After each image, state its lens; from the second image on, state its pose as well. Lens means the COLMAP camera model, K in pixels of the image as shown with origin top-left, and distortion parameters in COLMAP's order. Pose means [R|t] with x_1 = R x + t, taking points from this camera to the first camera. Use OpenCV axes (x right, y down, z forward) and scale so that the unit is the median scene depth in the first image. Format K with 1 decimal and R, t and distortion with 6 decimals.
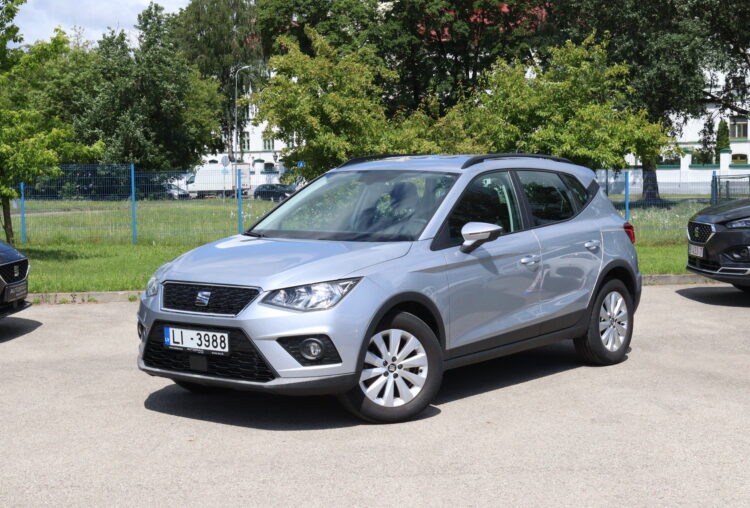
lens RADIAL K [[1300.4, 0, 375.0], [0, 1300.4, 254.0], [0, 0, 1]] dist [-0.019696, -0.059838]
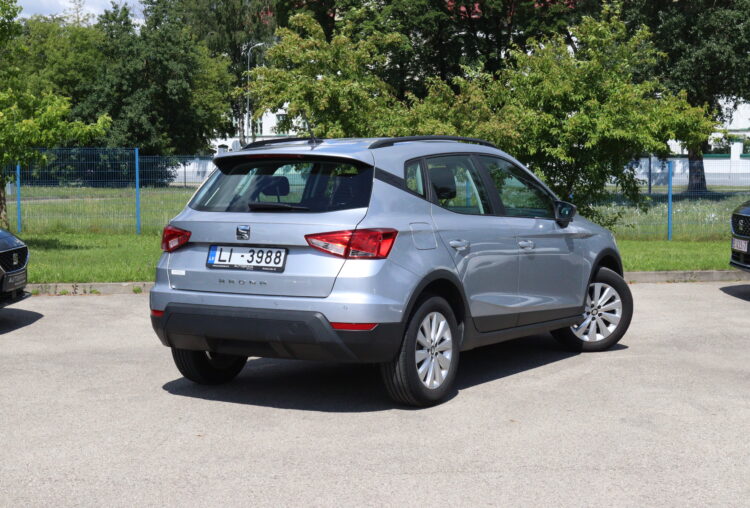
lens RADIAL K [[1561.8, 0, 375.0], [0, 1561.8, 254.0], [0, 0, 1]] dist [-0.001000, 0.120089]
pose [[0.999765, 0.009198, -0.019643, 0.007368], [-0.009354, 0.999925, -0.007864, 0.015329], [0.019569, 0.008046, 0.999776, -0.127053]]
